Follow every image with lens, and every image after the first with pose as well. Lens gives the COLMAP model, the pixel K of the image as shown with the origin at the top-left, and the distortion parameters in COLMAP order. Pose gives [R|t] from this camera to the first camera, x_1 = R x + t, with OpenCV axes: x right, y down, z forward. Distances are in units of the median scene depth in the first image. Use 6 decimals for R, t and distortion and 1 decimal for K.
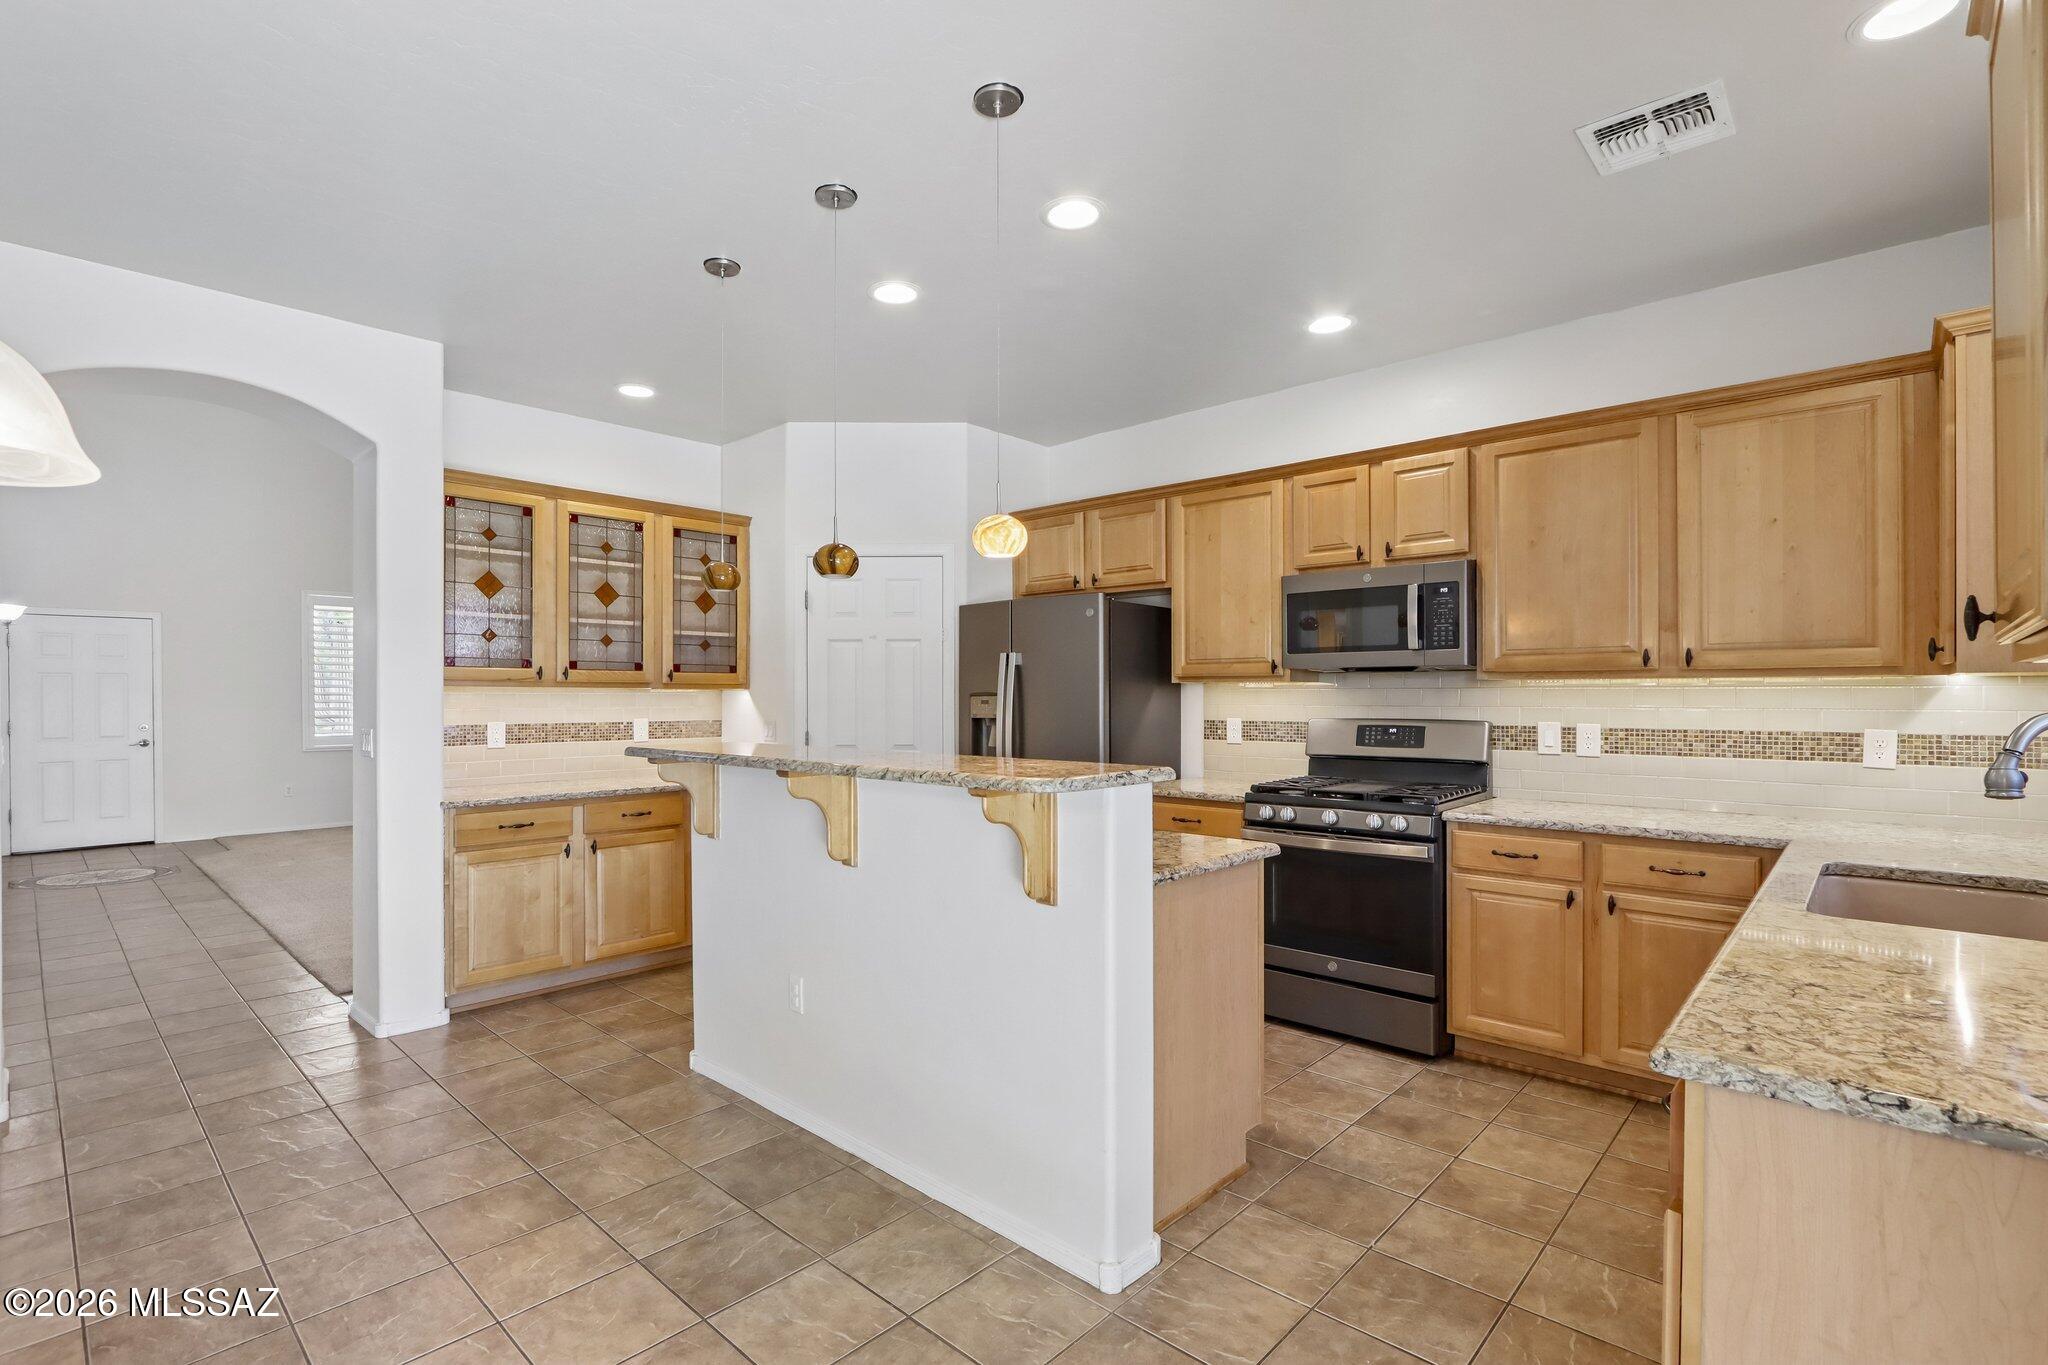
lens RADIAL K [[956.5, 0, 984.1], [0, 956.5, 695.6], [0, 0, 1]] dist [-0.014529, 0.002082]
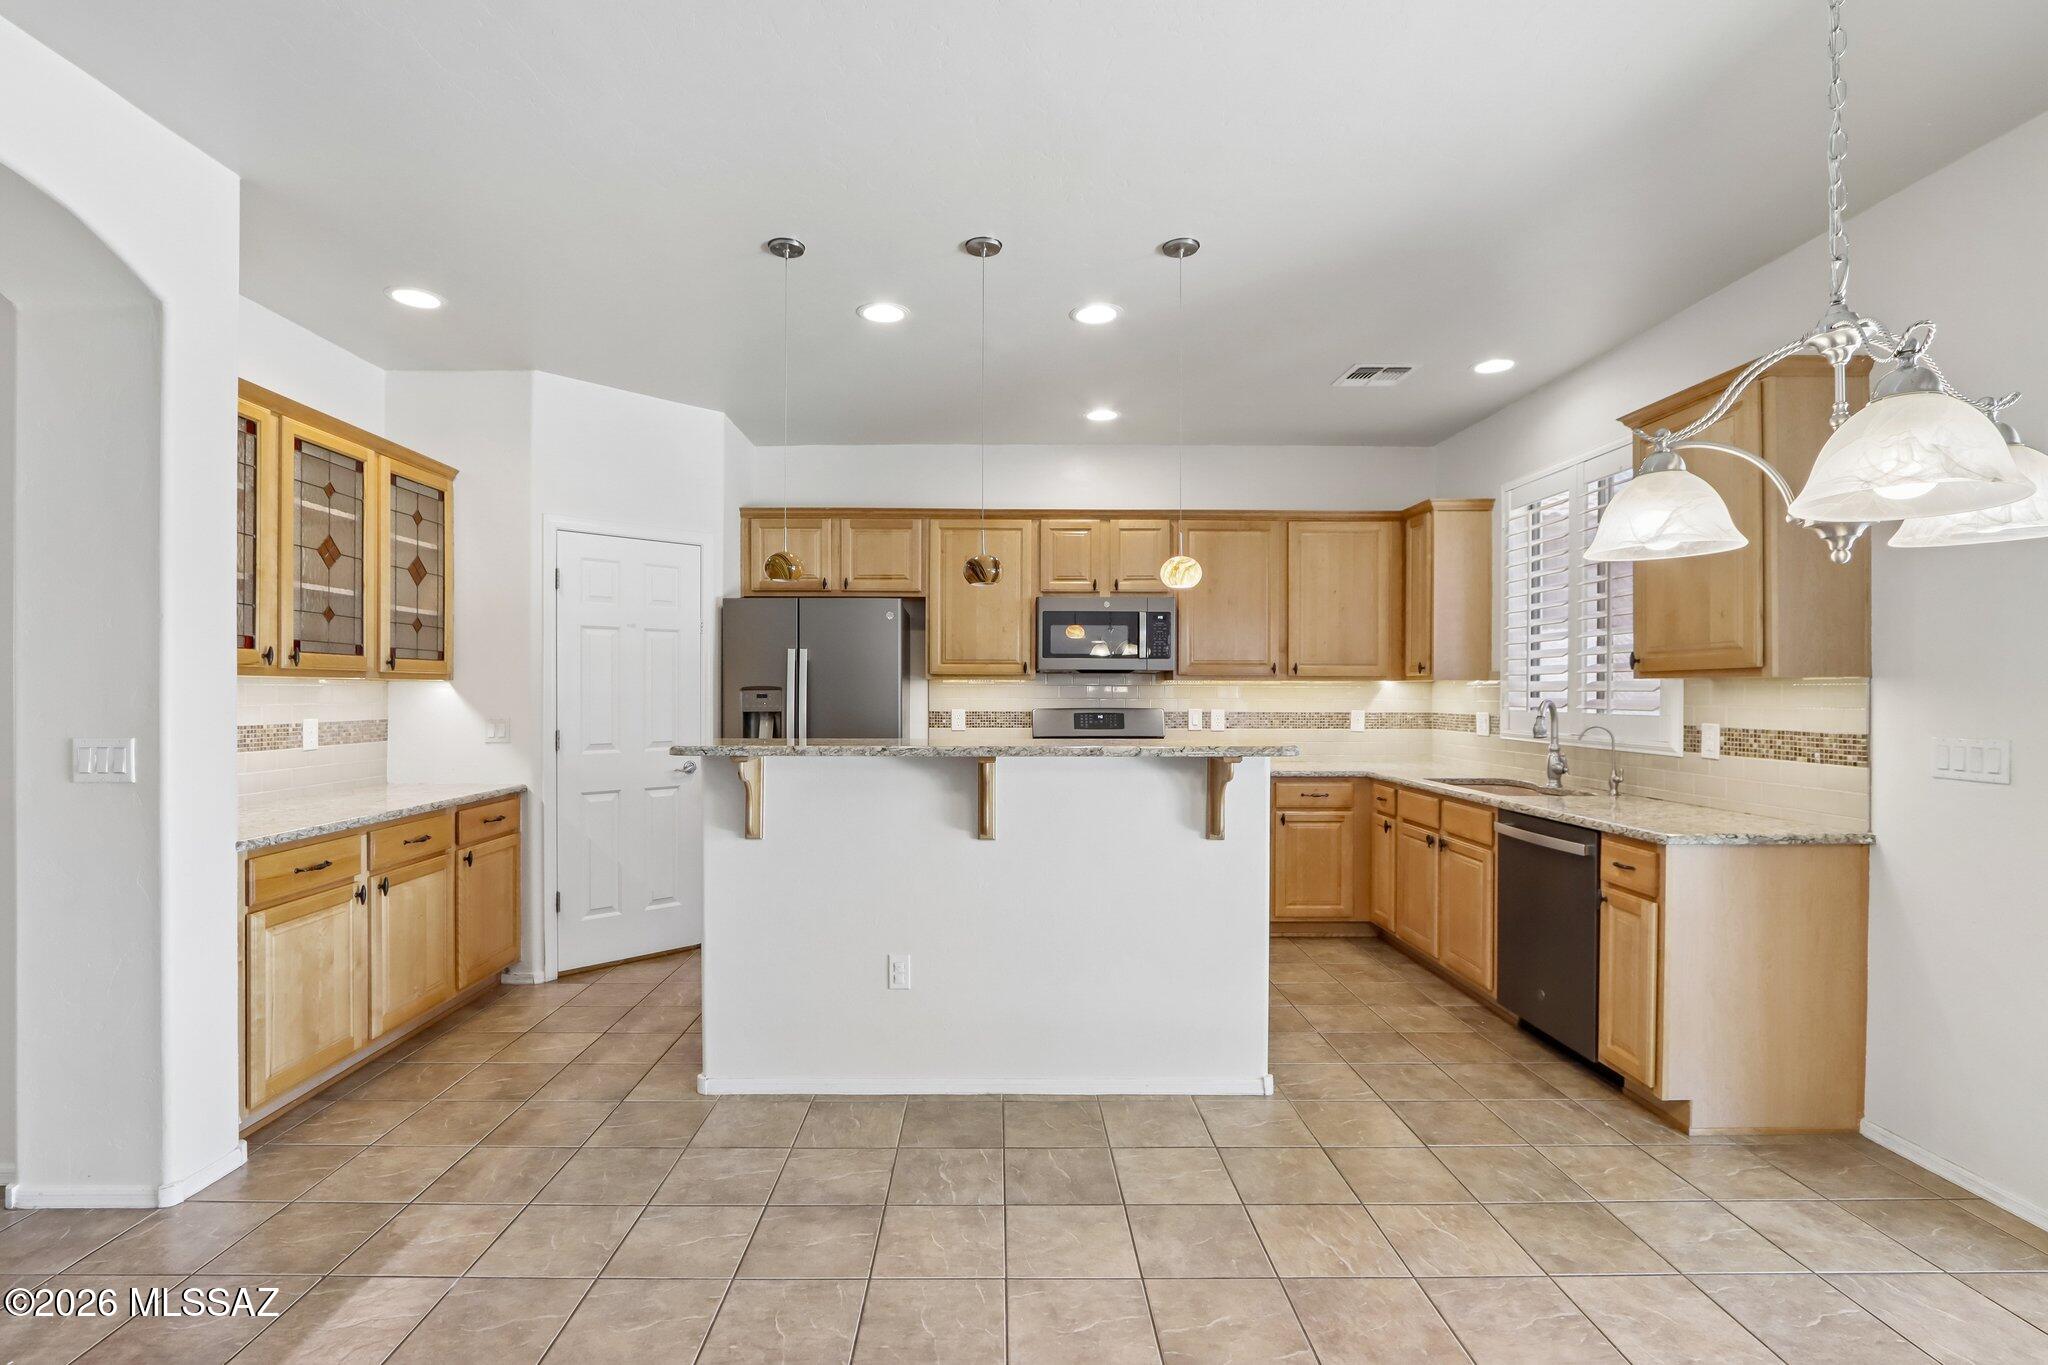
lens RADIAL K [[956.5, 0, 1006.0], [0, 956.5, 689.3], [0, 0, 1]] dist [-0.014529, 0.002082]
pose [[0.718550, 0.003412, 0.695467, -0.711729], [-0.003499, 0.999993, -0.001291, -0.000048], [-0.695467, -0.001506, 0.718556, 0.131105]]
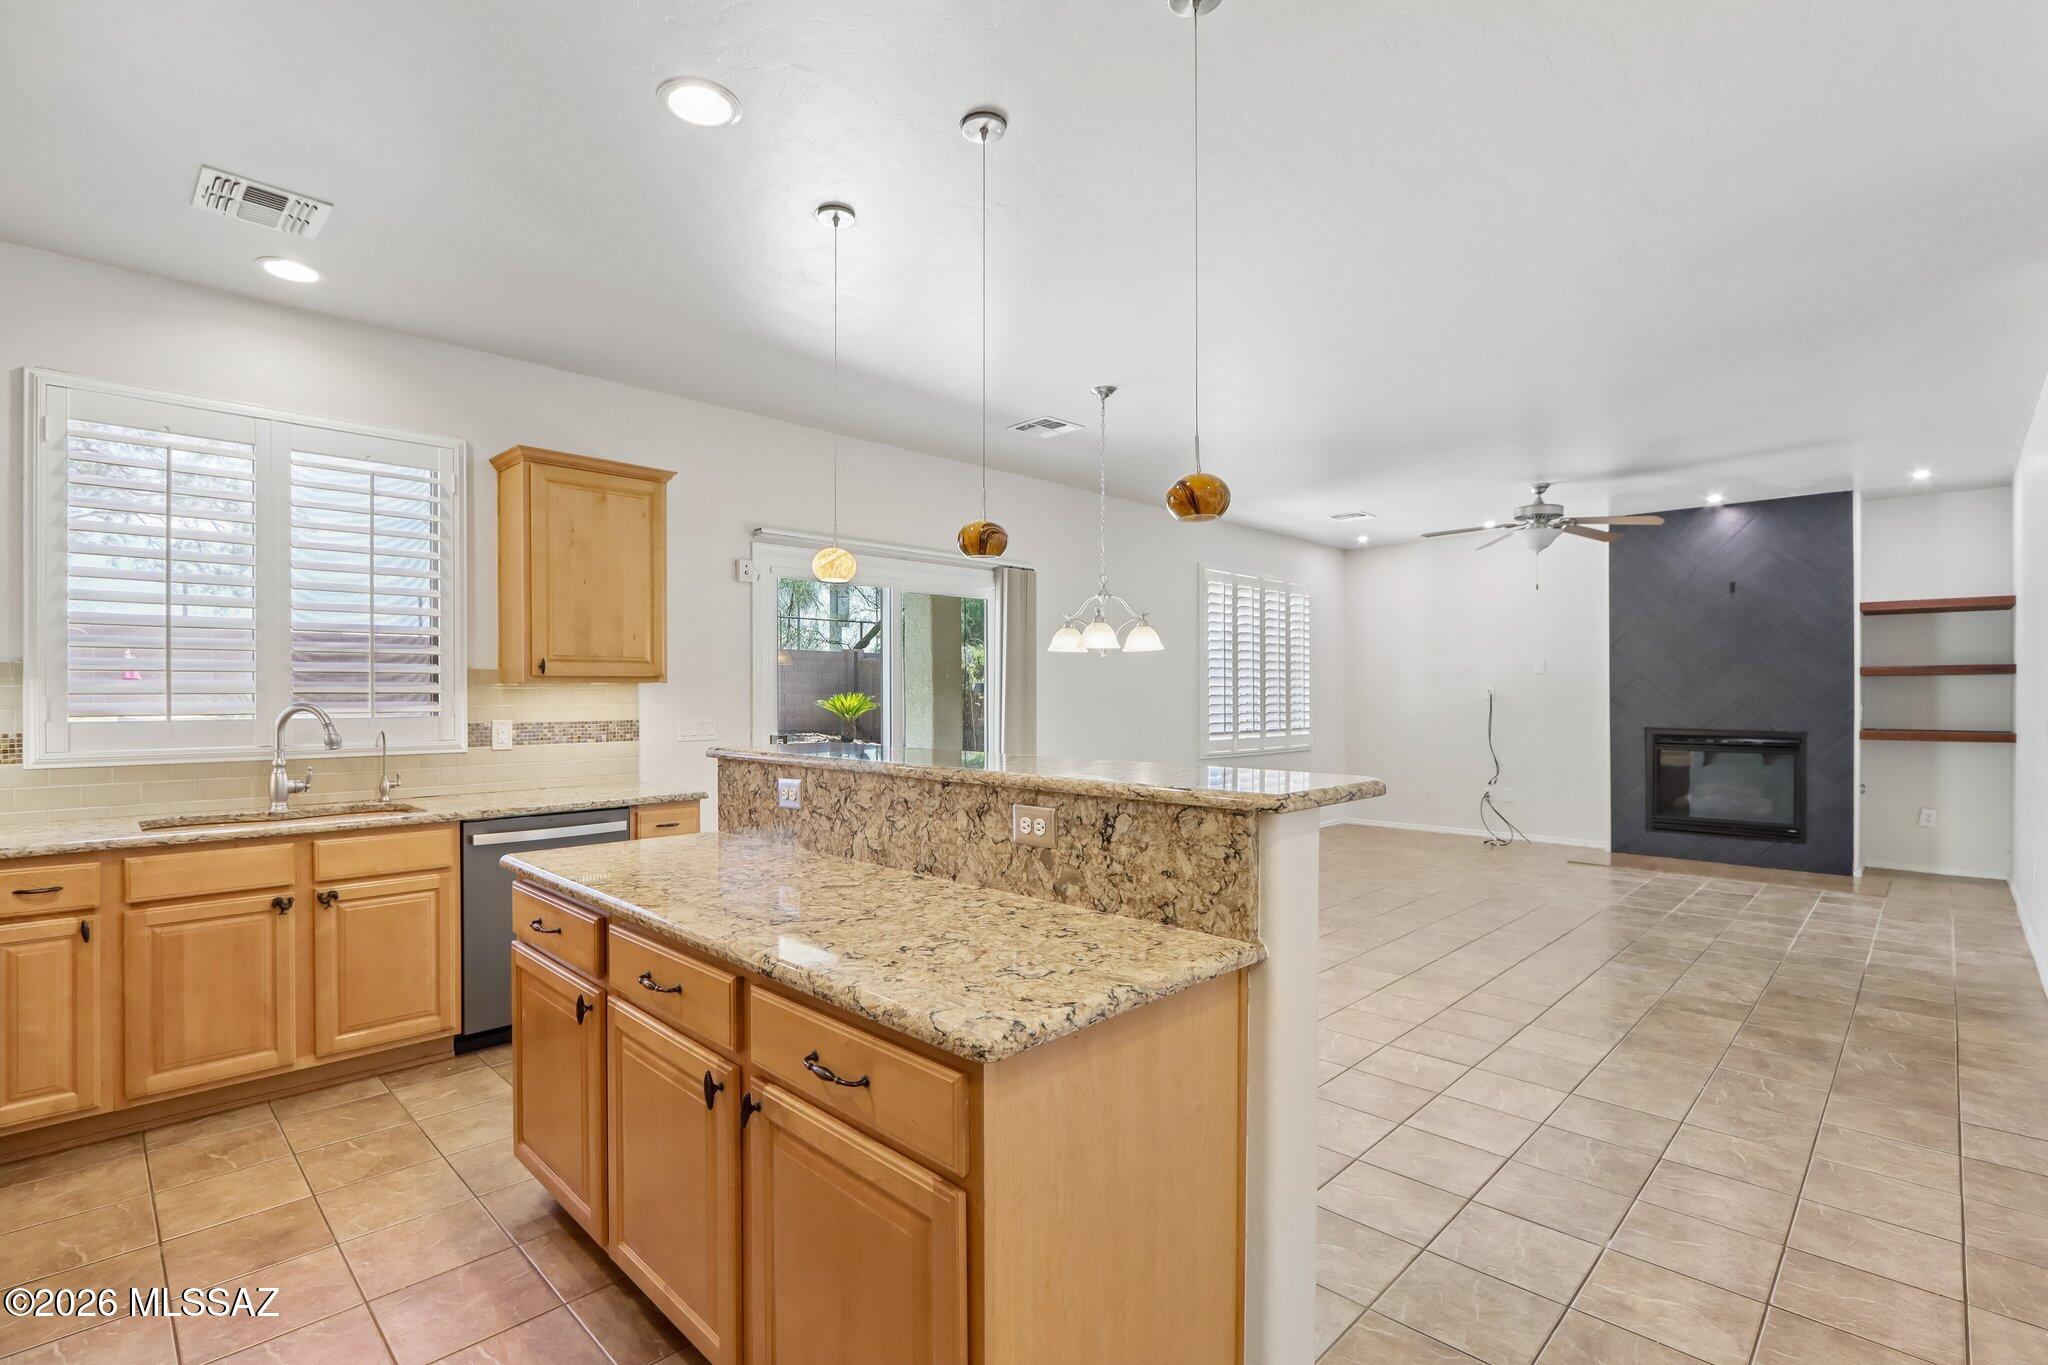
lens RADIAL K [[956.5, 0, 997.2], [0, 956.5, 705.9], [0, 0, 1]] dist [-0.014529, 0.002082]
pose [[-0.999660, 0.002356, 0.025966, -0.145874], [0.002661, 0.999928, 0.011707, 0.002175], [-0.025936, 0.011772, -0.999594, 1.454924]]
